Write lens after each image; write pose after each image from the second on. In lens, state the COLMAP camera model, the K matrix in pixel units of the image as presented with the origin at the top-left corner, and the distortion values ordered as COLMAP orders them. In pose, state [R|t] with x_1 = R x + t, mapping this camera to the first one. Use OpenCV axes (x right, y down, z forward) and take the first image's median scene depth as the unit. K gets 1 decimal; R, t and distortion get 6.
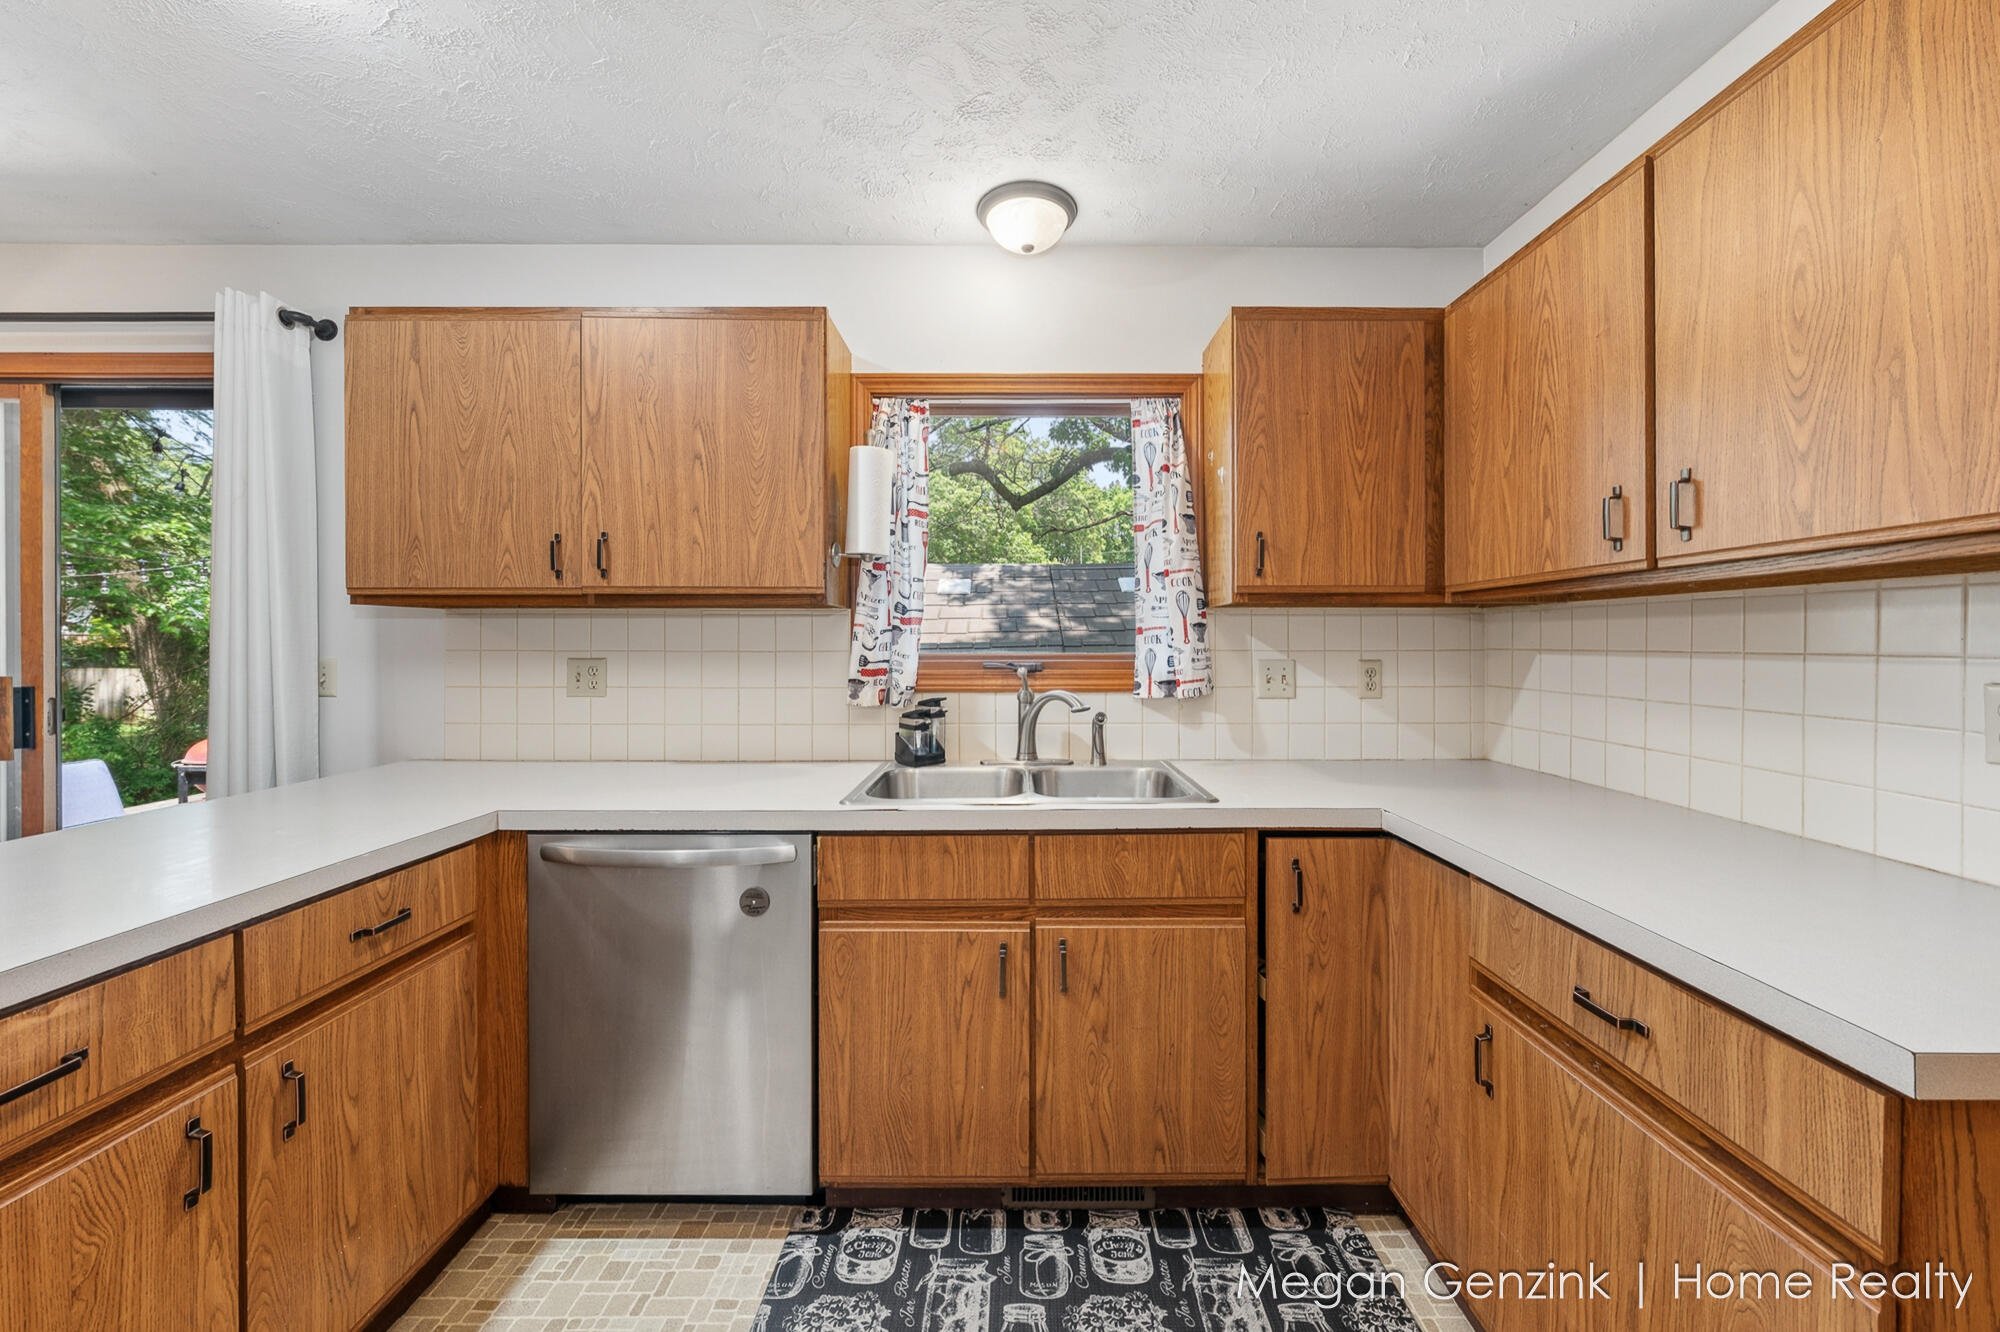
lens RADIAL K [[725.9, 0, 1018.3], [0, 725.9, 645.5], [0, 0, 1]] dist [-0.005169, -0.000188]
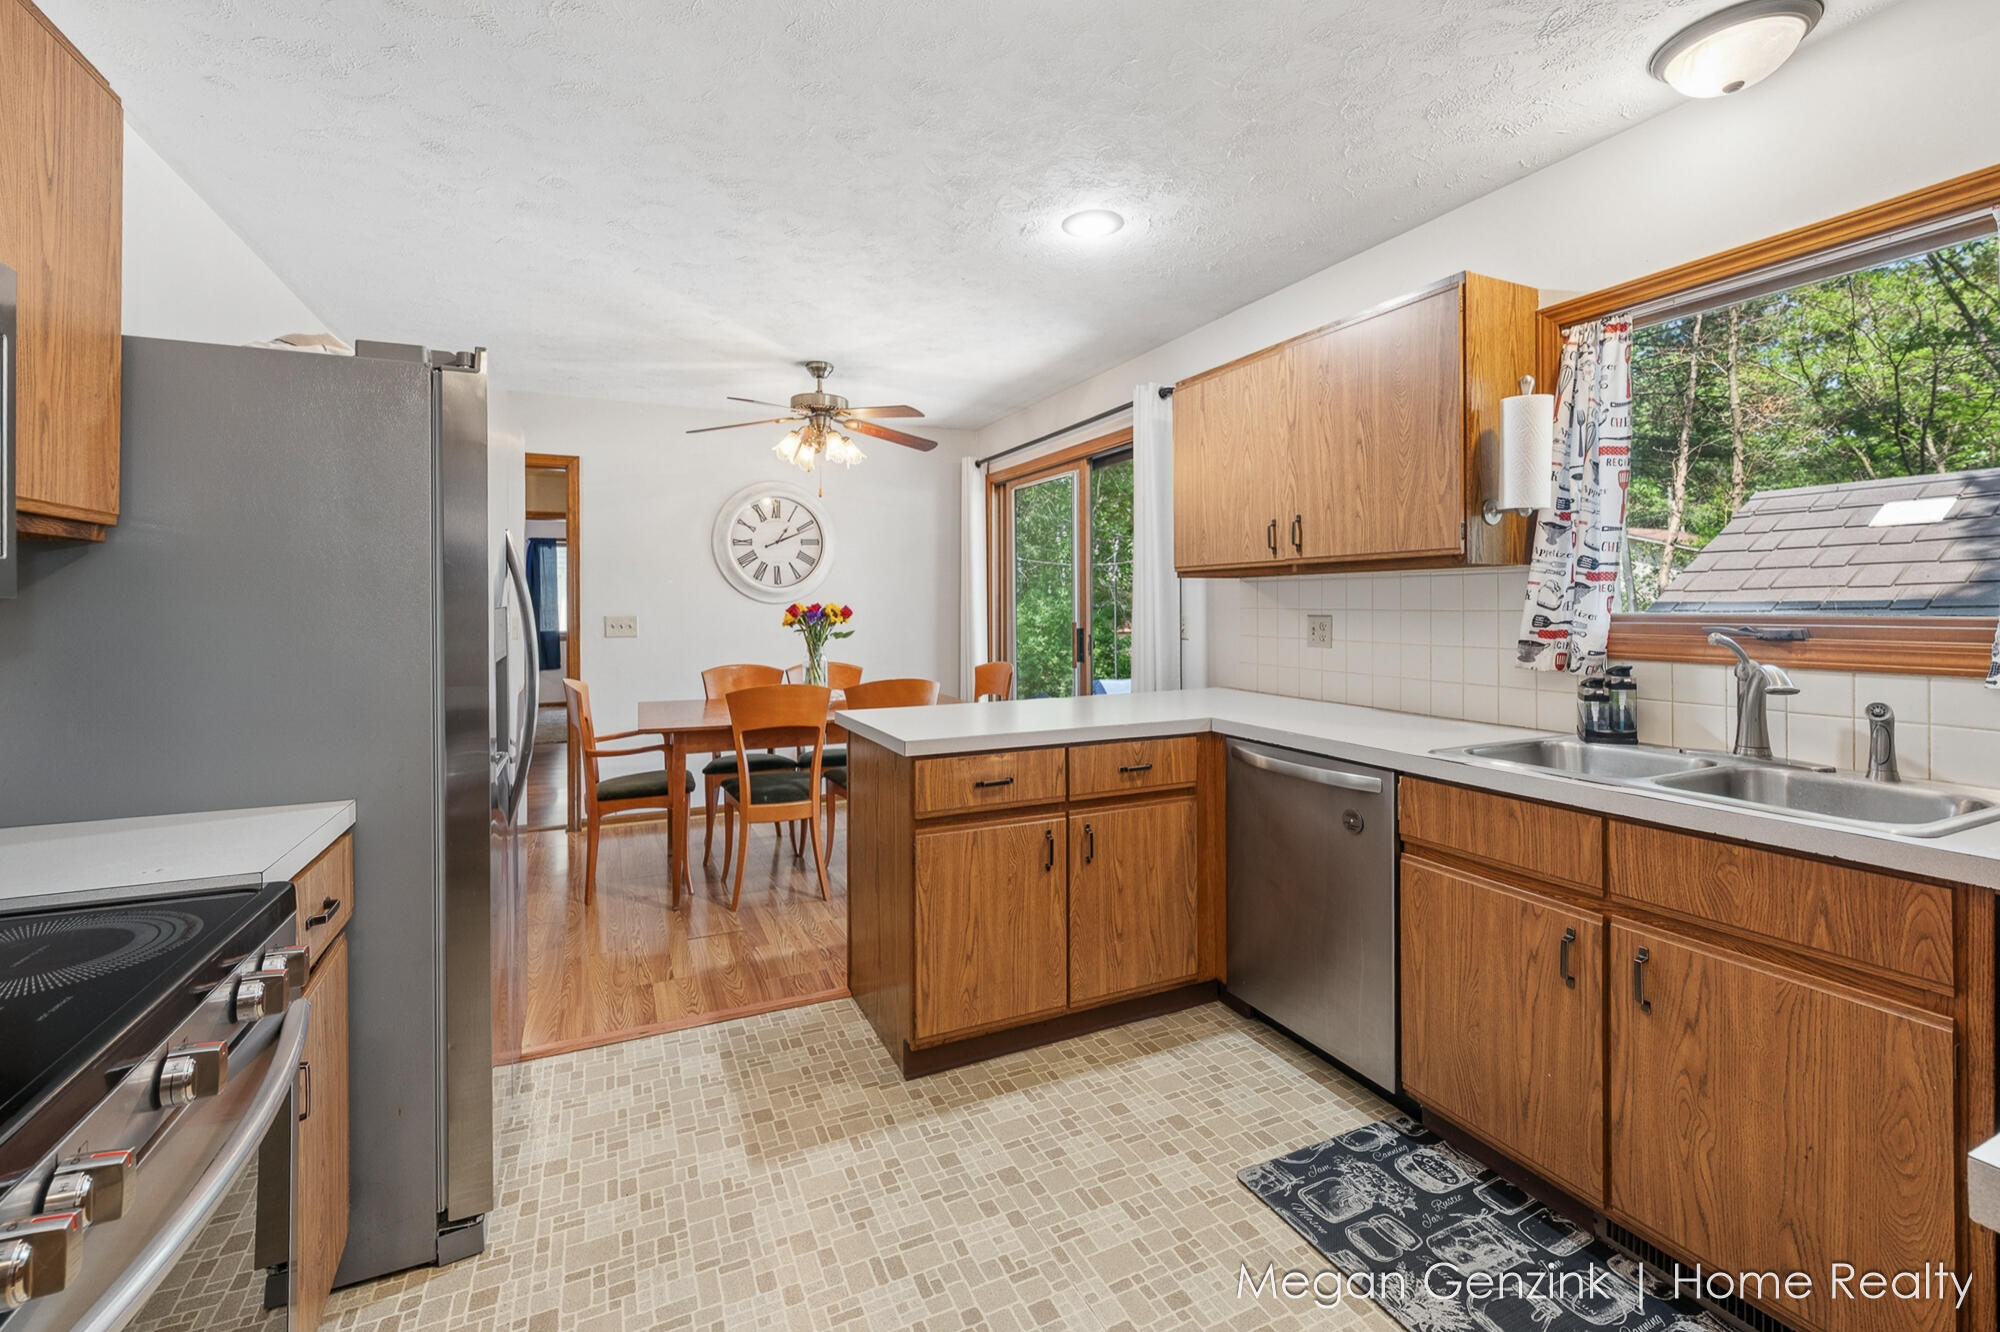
lens RADIAL K [[844.1, 0, 997.5], [0, 844.1, 607.2], [0, 0, 1]] dist [-0.001100, -0.000362]
pose [[0.418200, 0.001369, -0.908354, 0.639193], [0.001290, 0.999997, 0.002101, -0.000003], [0.908354, -0.002051, 0.418197, -0.104954]]
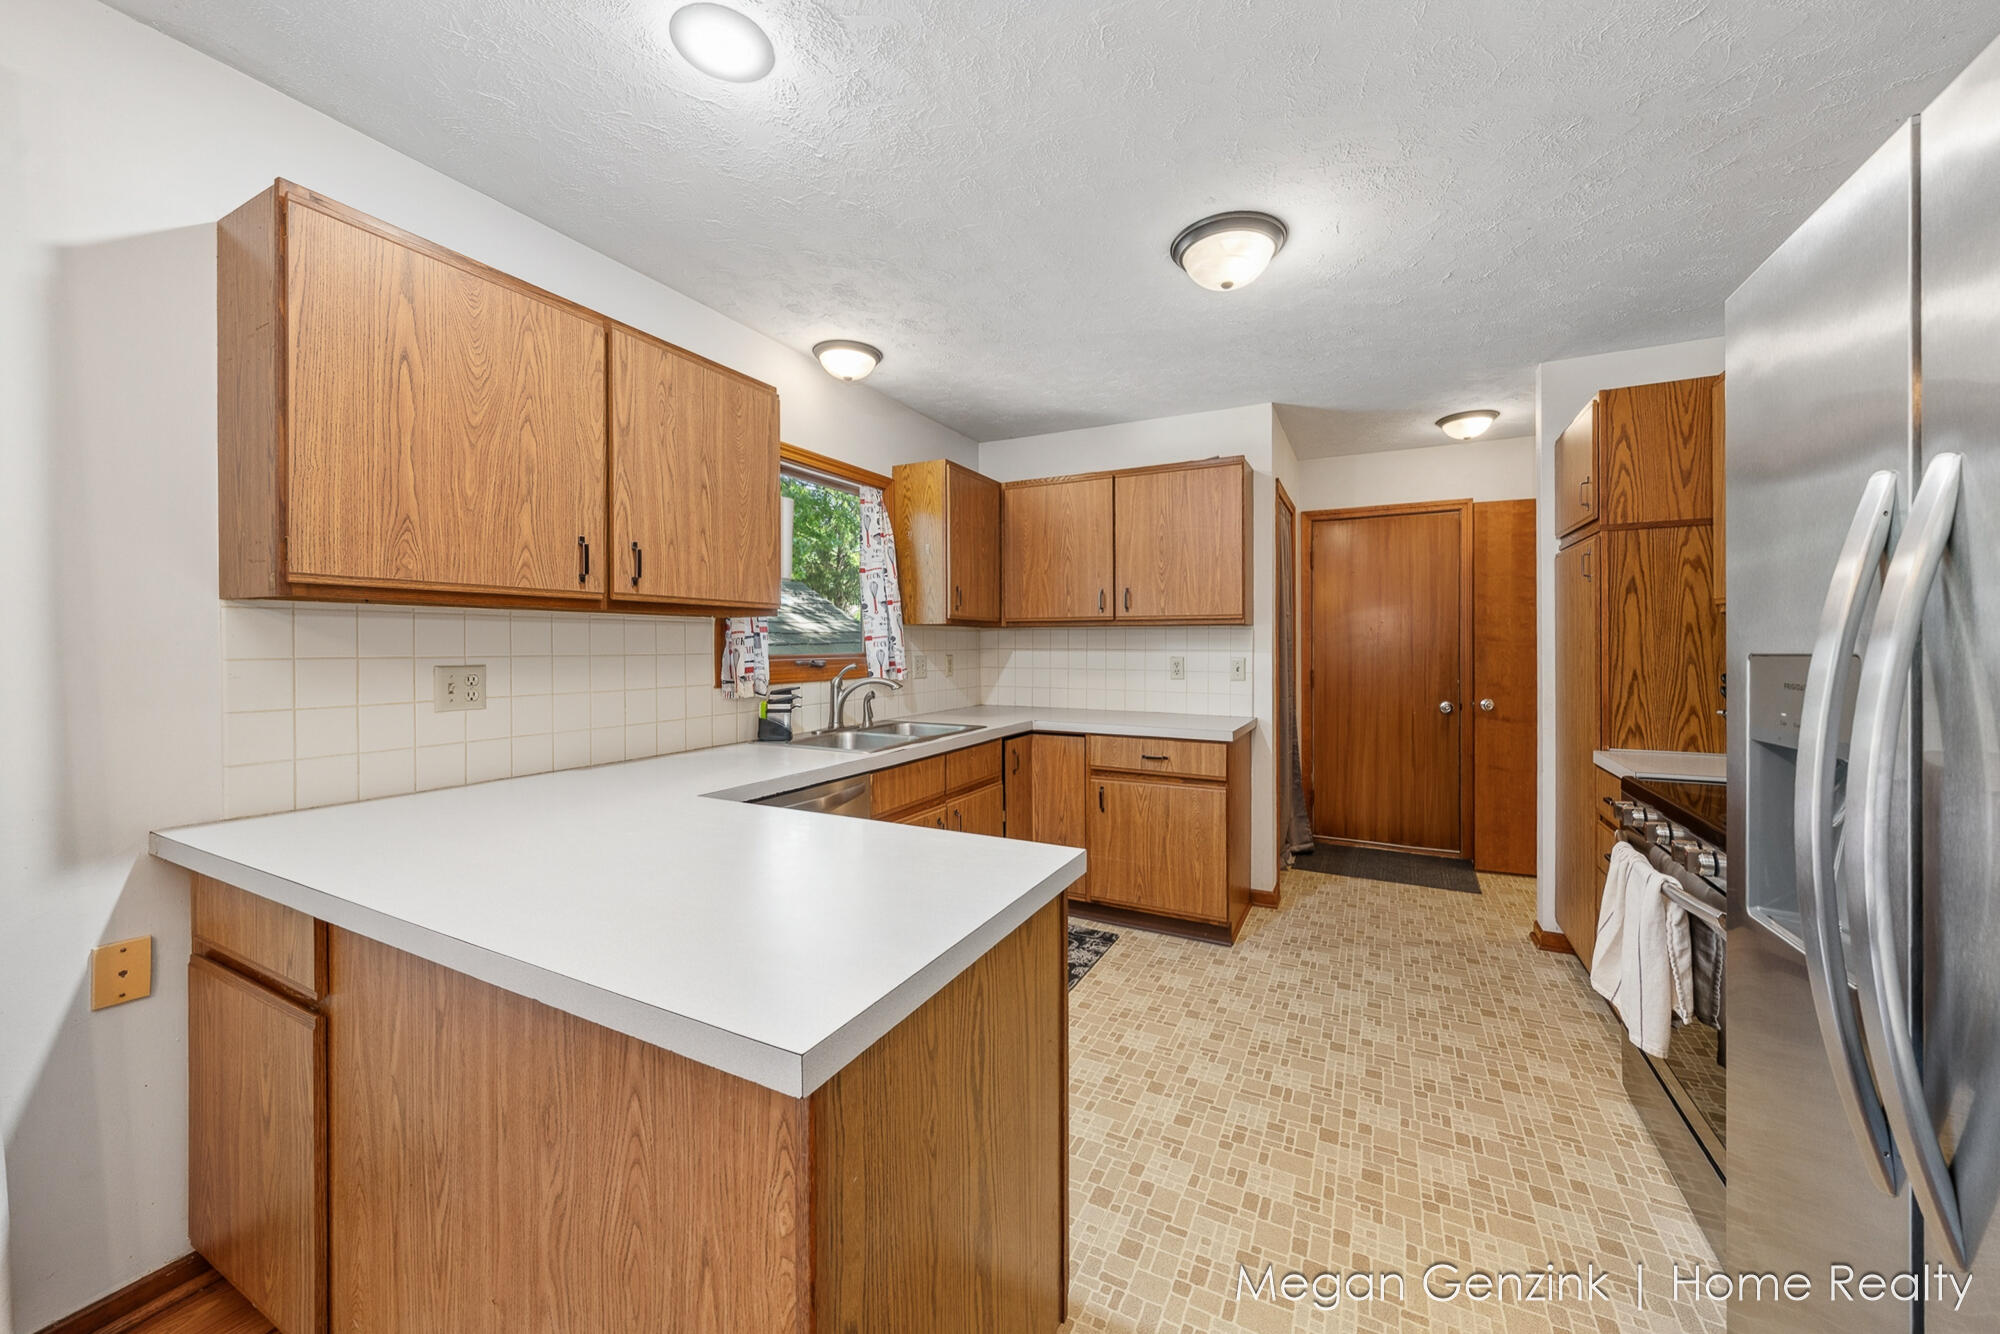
lens RADIAL K [[725.9, 0, 1018.3], [0, 725.9, 646.5], [0, 0, 1]] dist [-0.005169, -0.000188]
pose [[0.451433, -0.003320, 0.892299, -1.477005], [0.005187, 0.999986, 0.001096, -0.004237], [-0.892290, 0.004134, 0.451444, 0.037081]]
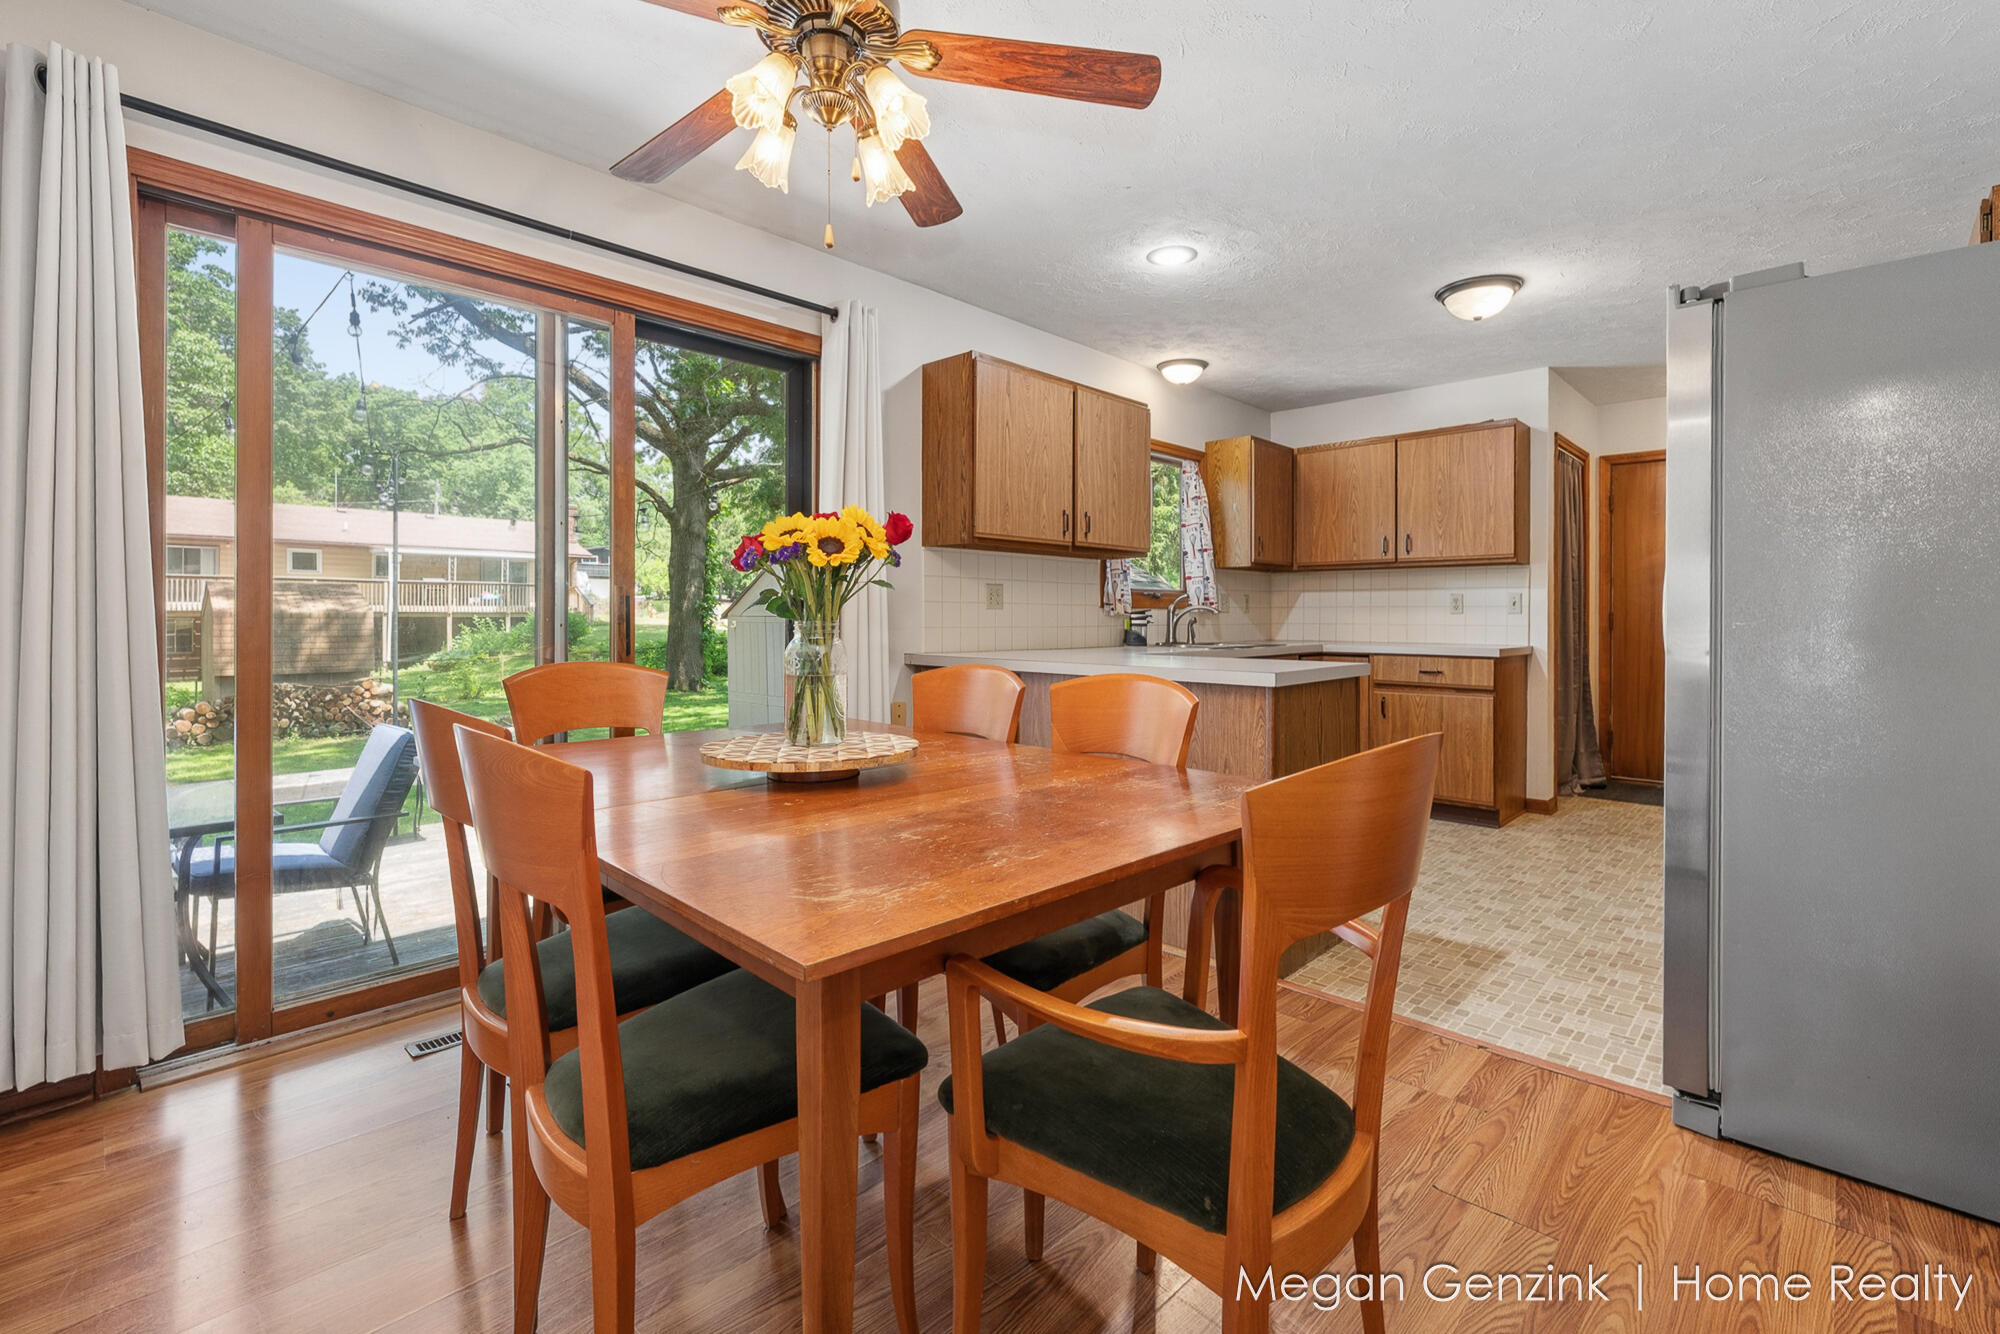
lens RADIAL K [[888.3, 0, 999.2], [0, 888.3, 621.6], [0, 0, 1]] dist [-0.003077, -0.000242]
pose [[0.695836, -0.002159, 0.718198, -2.698777], [0.001366, 0.999998, 0.001682, 0.130635], [-0.718200, -0.000189, 0.695837, -0.438087]]
